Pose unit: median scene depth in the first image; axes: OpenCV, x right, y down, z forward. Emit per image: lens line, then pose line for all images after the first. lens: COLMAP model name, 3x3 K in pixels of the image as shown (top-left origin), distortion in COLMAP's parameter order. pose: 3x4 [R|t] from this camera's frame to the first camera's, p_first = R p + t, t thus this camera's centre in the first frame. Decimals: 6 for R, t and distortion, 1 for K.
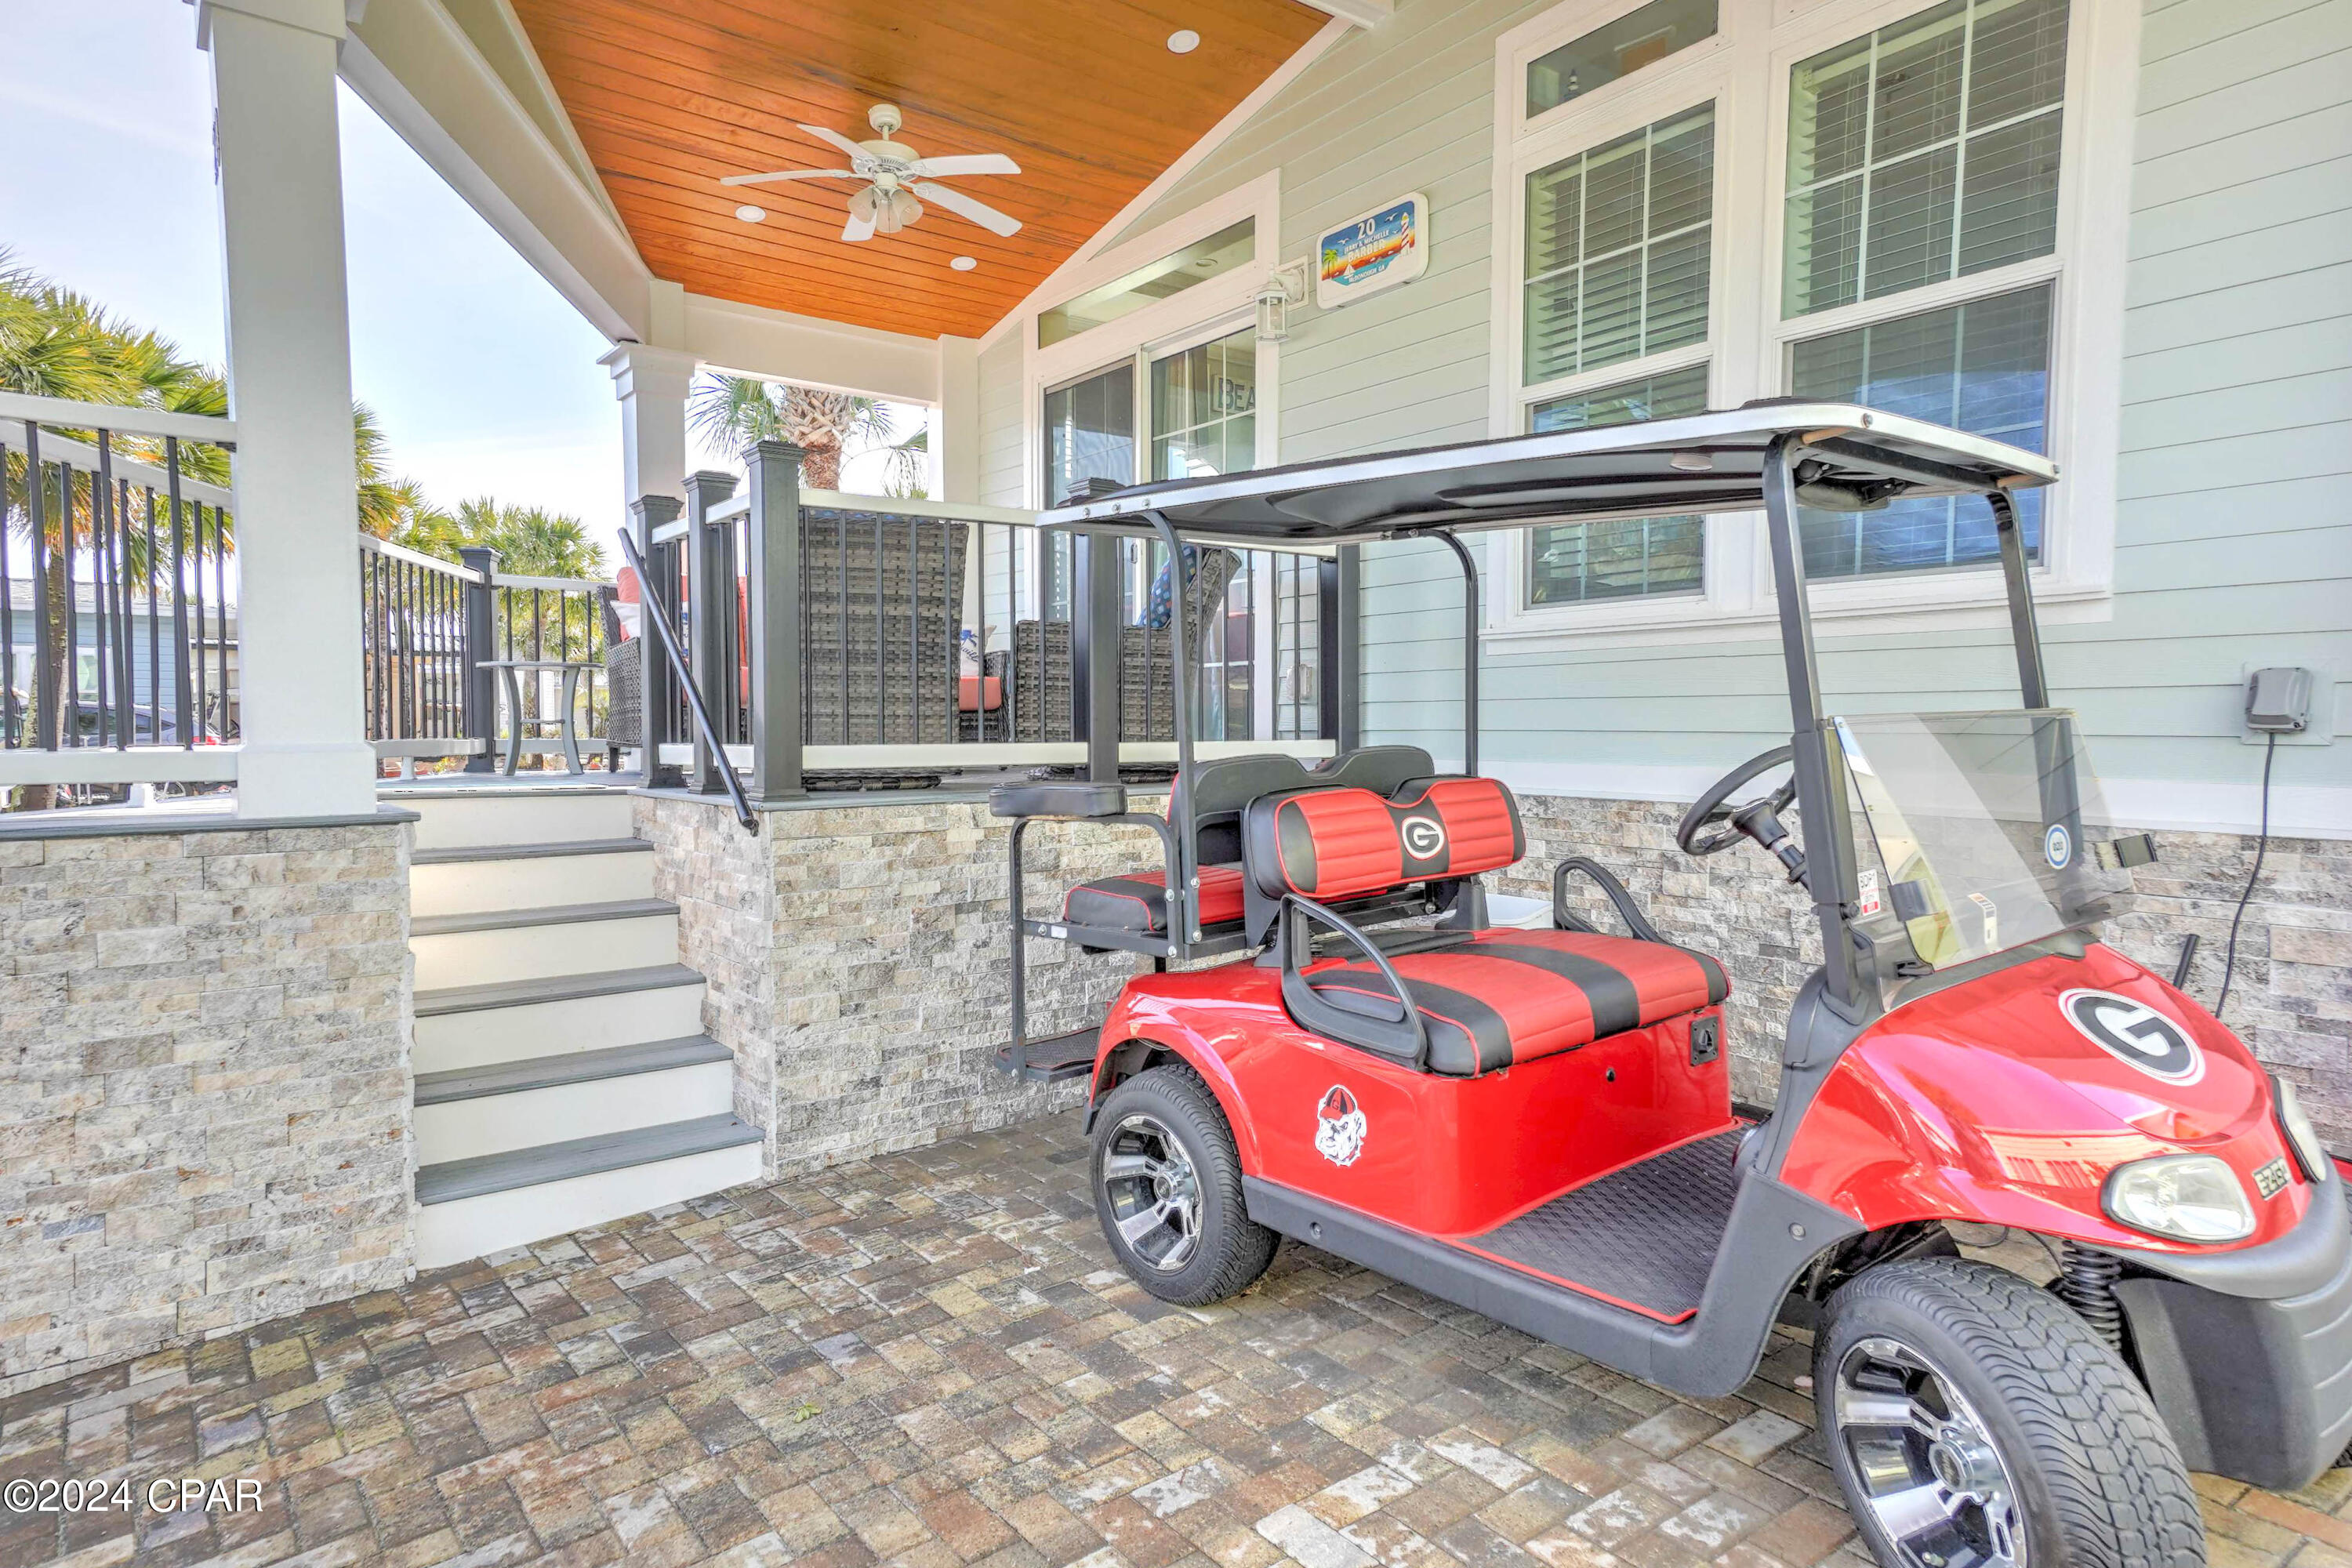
lens RADIAL K [[1380.9, 0, 1164.6], [0, 1380.9, 760.8], [0, 0, 1]] dist [0.066986, -0.001947]
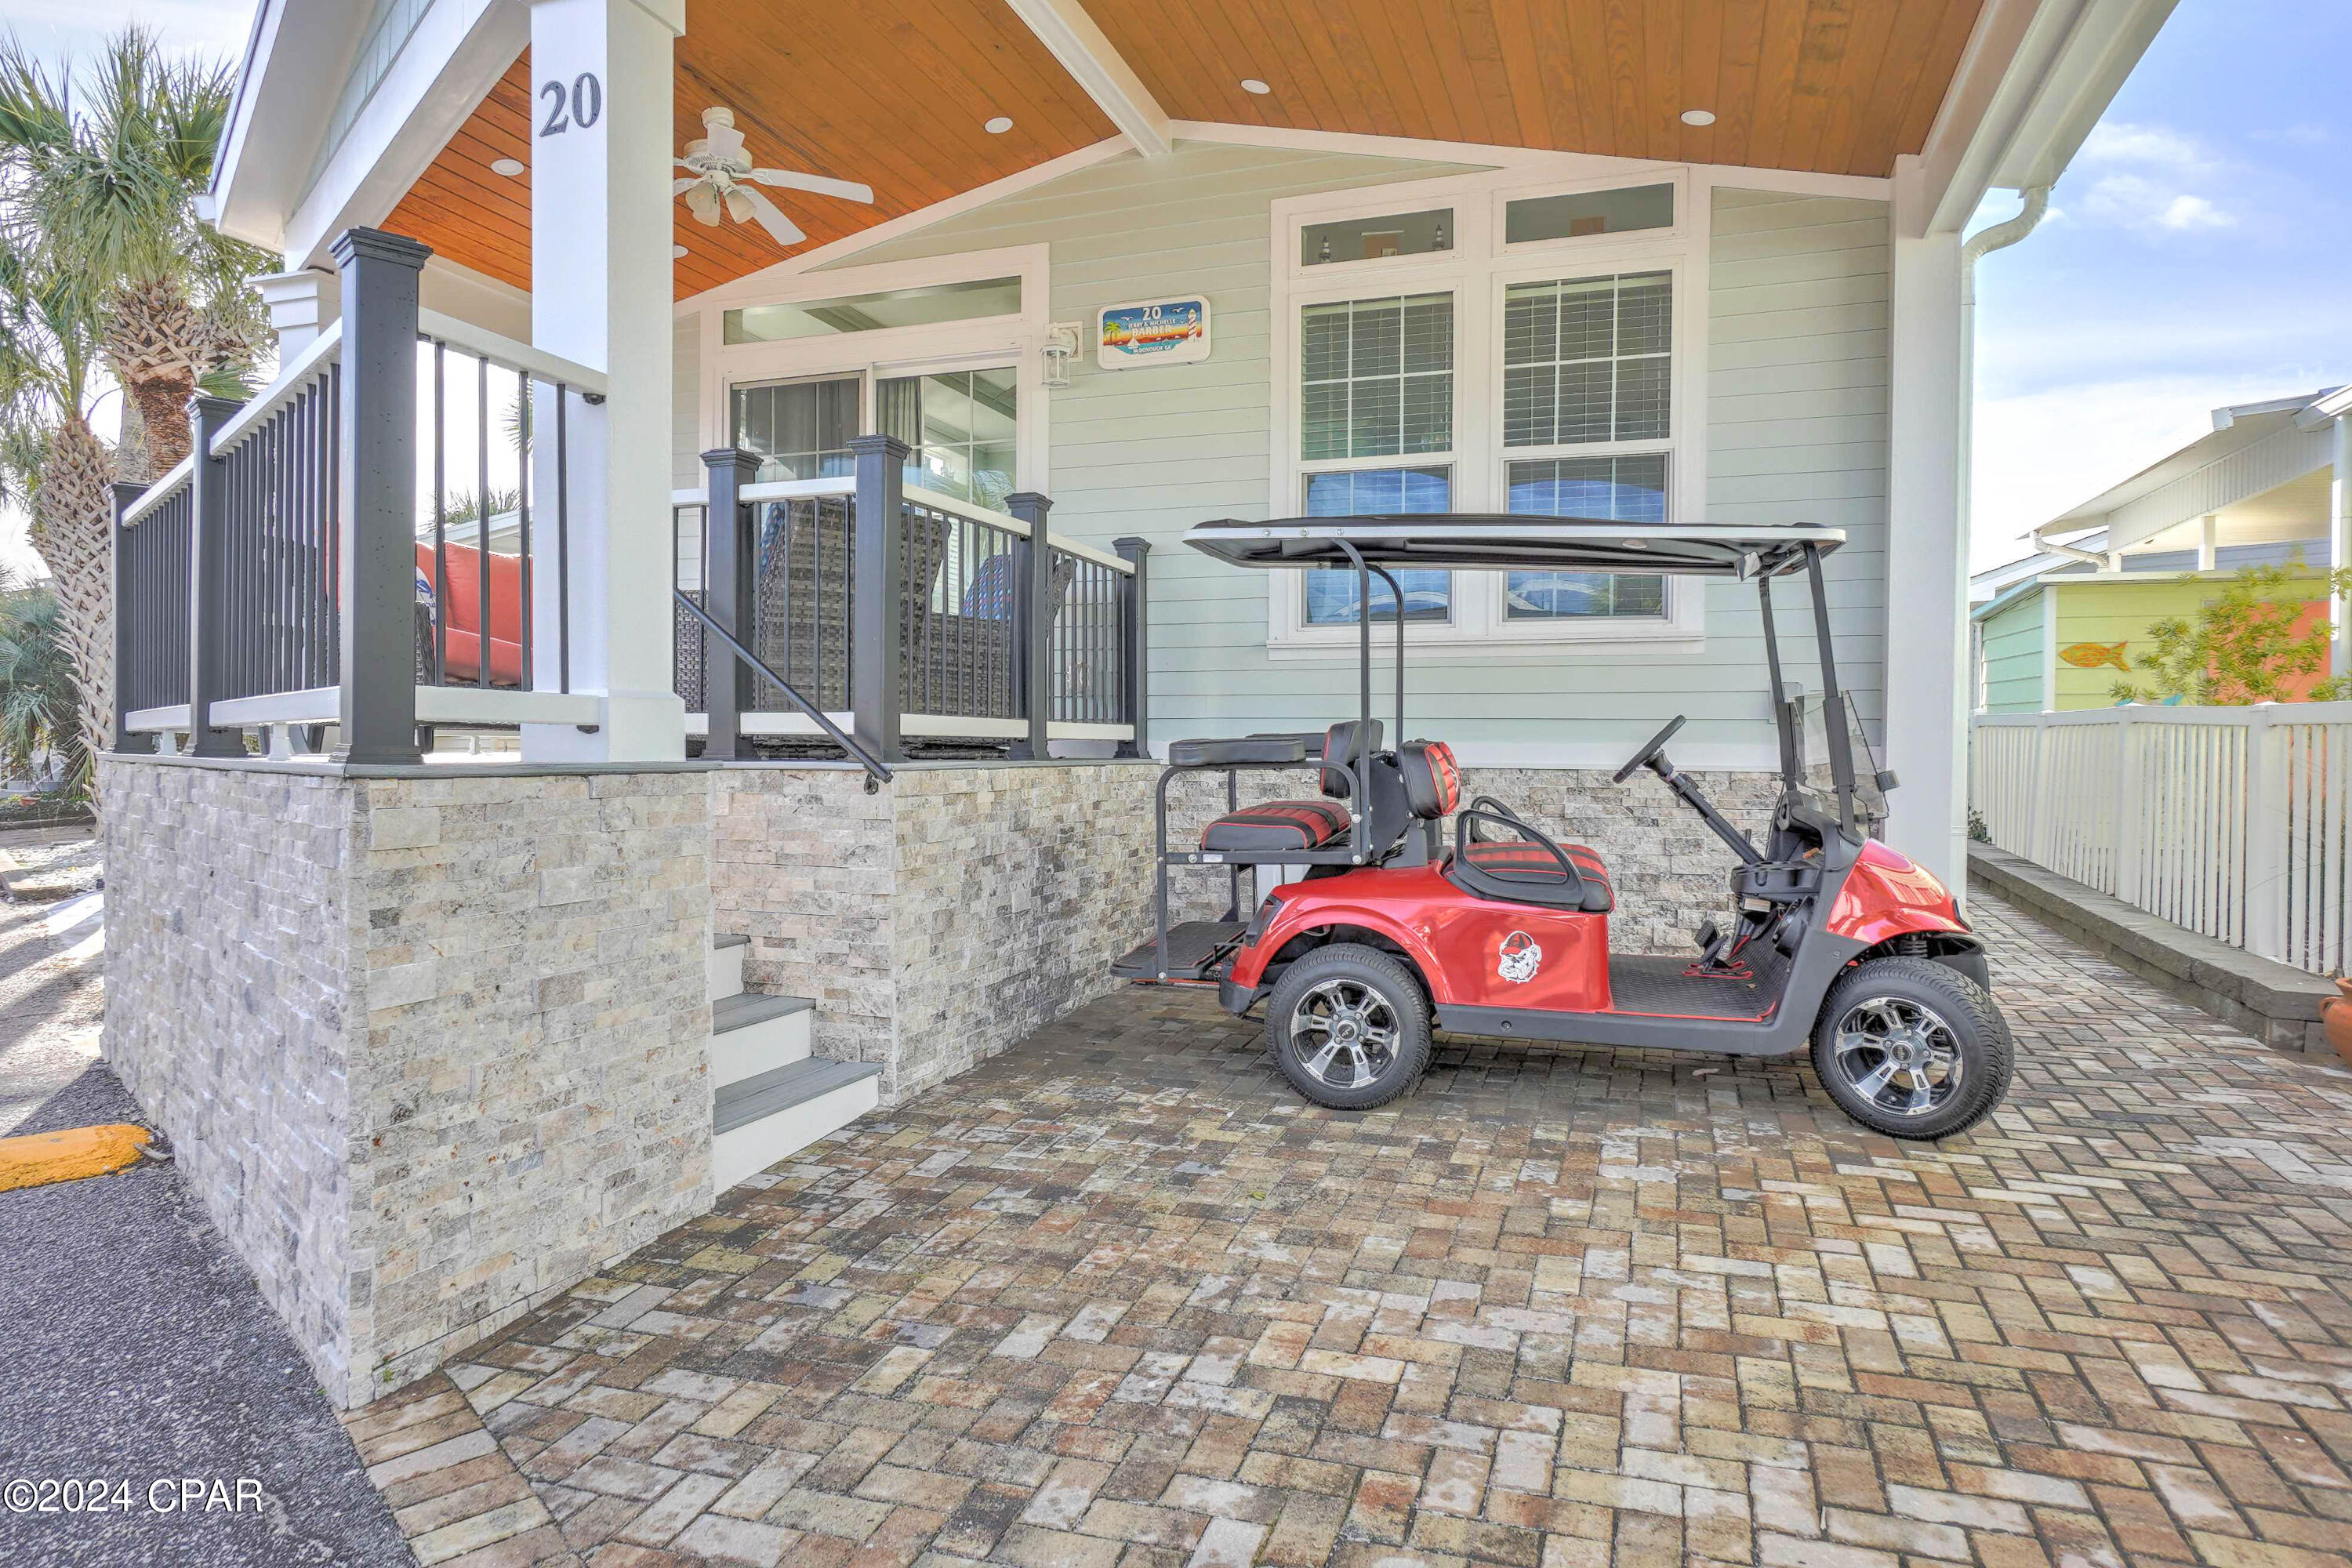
lens RADIAL K [[1411.5, 0, 1171.1], [0, 1411.5, 756.7], [0, 0, 1]] dist [-0.005705, -0.000057]
pose [[0.830551, 0.005624, 0.556914, -0.704538], [0.006029, 0.999800, -0.019088, 0.046471], [-0.556909, 0.019212, 0.830351, -0.051731]]
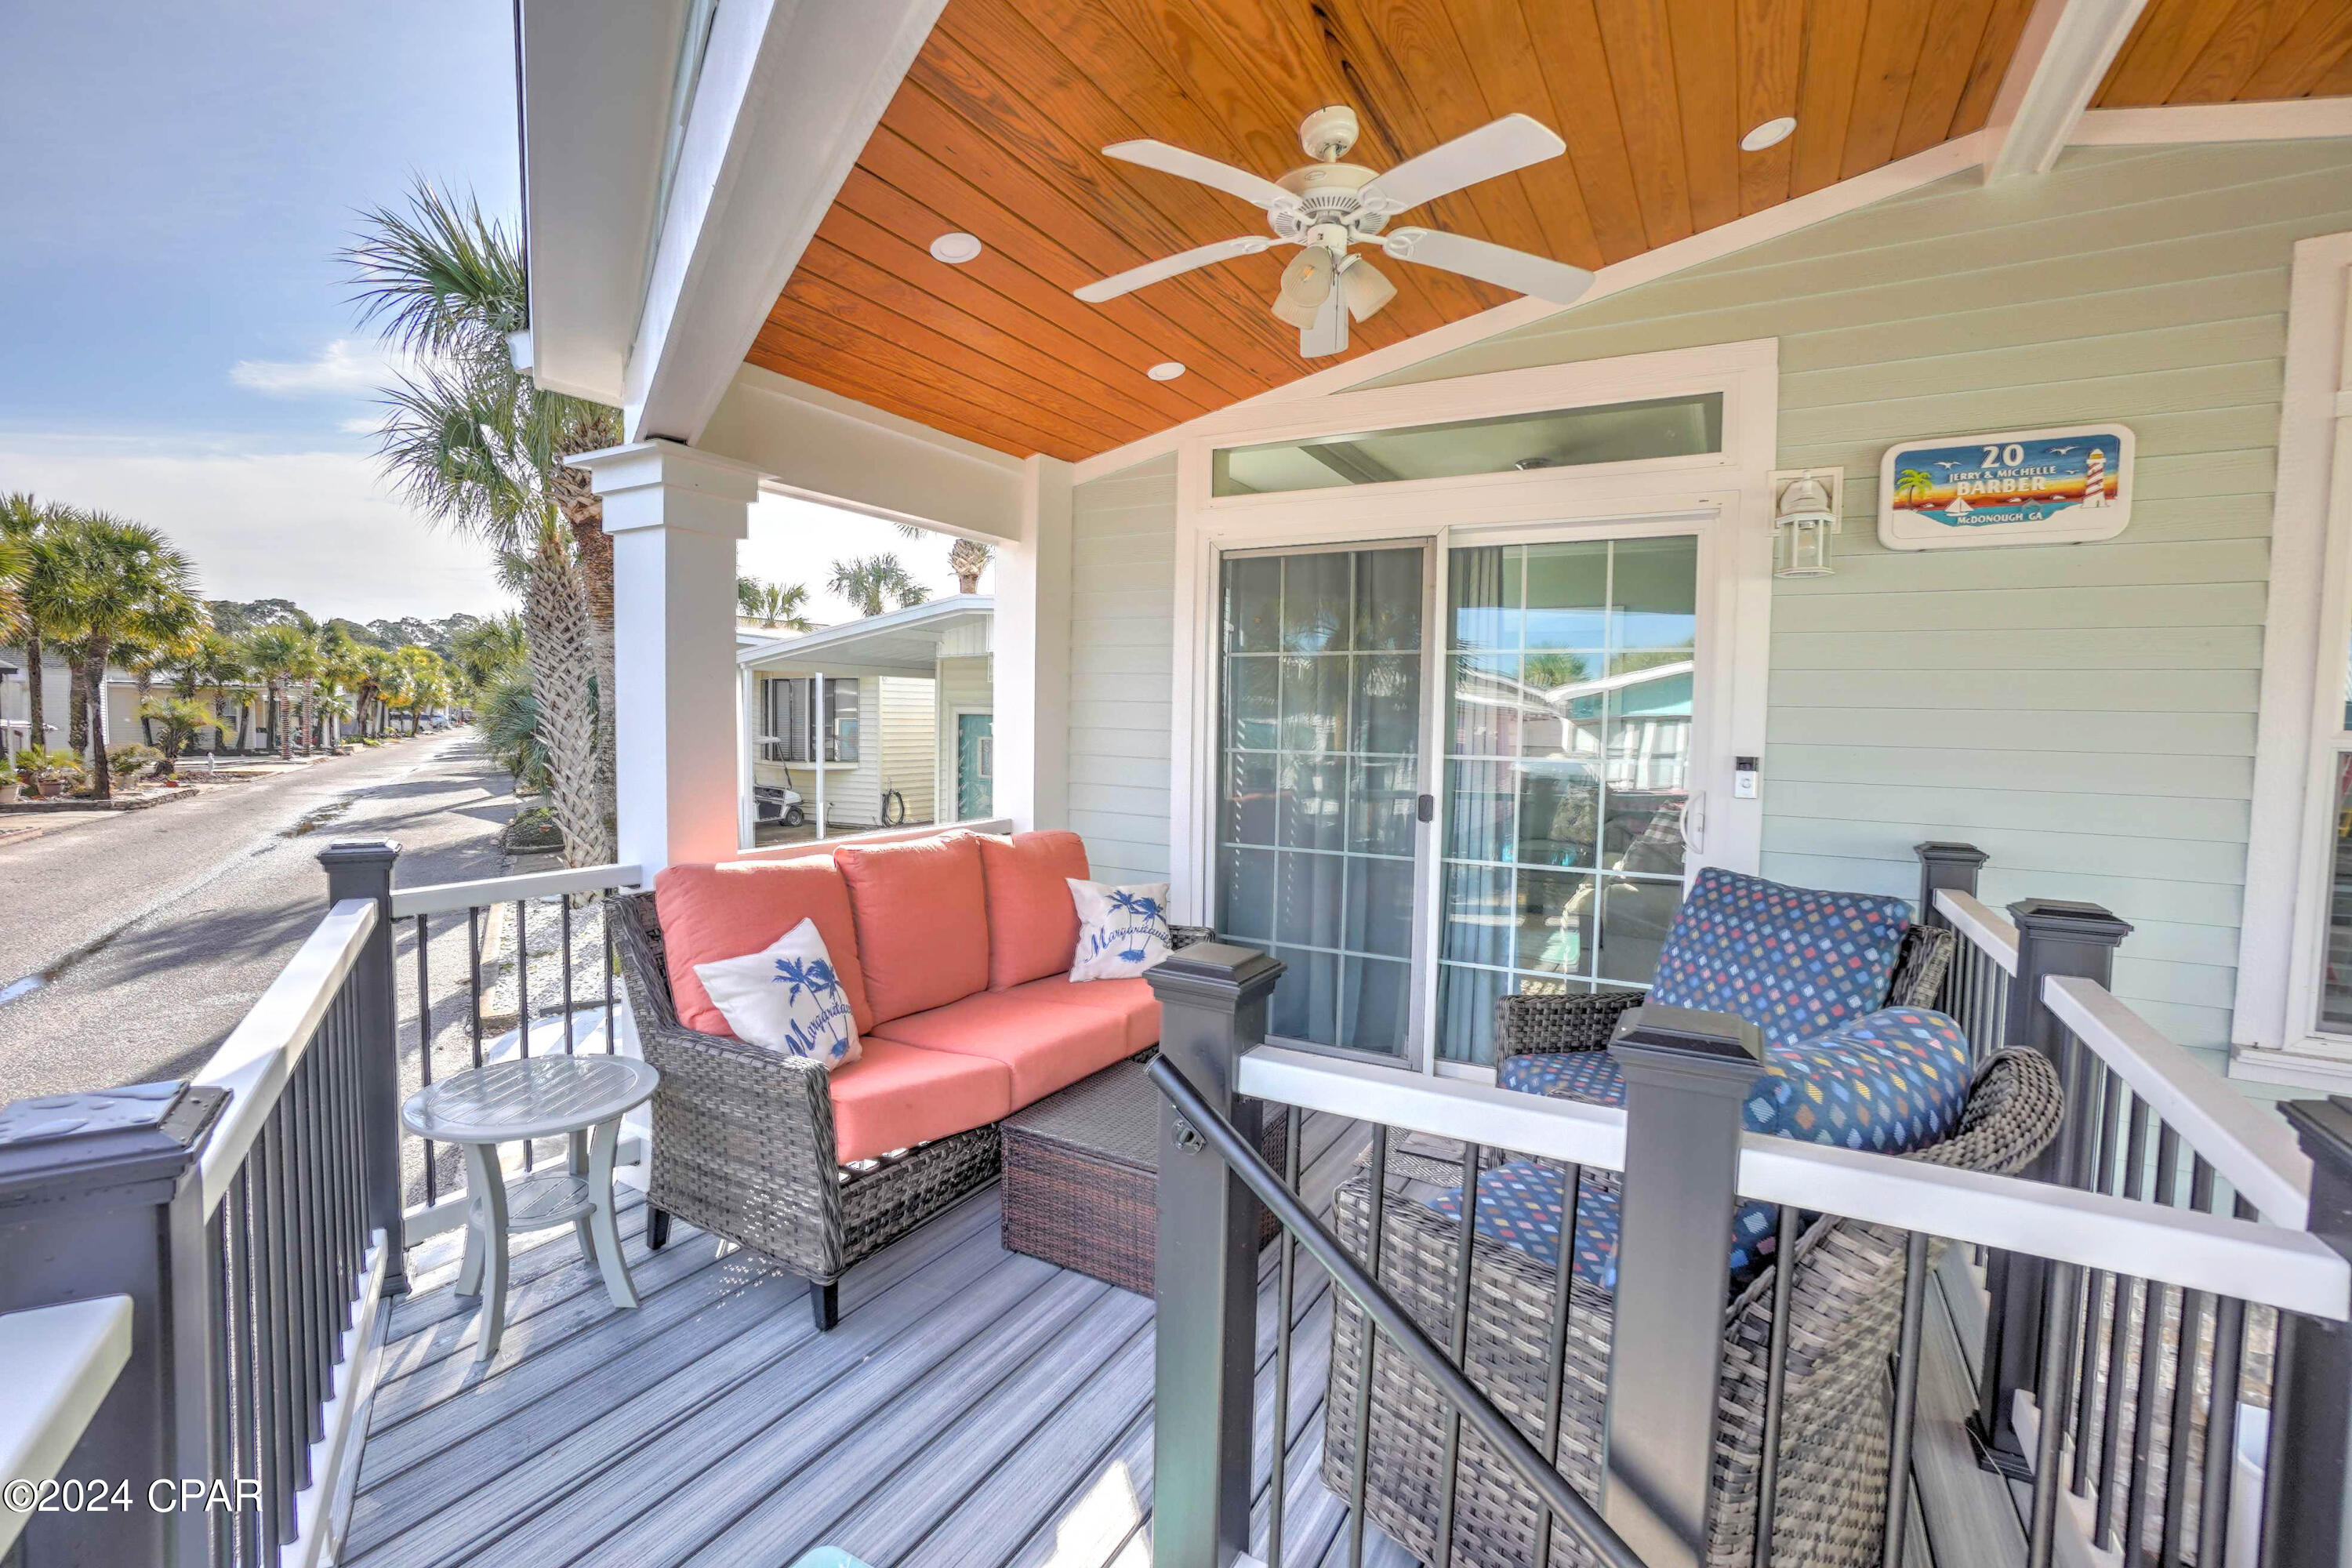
lens RADIAL K [[1037.8, 0, 1159.3], [0, 1037.8, 774.8], [0, 0, 1]] dist [-0.065727, 0.023178]
pose [[0.914503, -0.002051, 0.404574, -0.605520], [-0.010779, 0.999509, 0.029434, -0.299865], [-0.404435, -0.031278, 0.914032, 0.923406]]
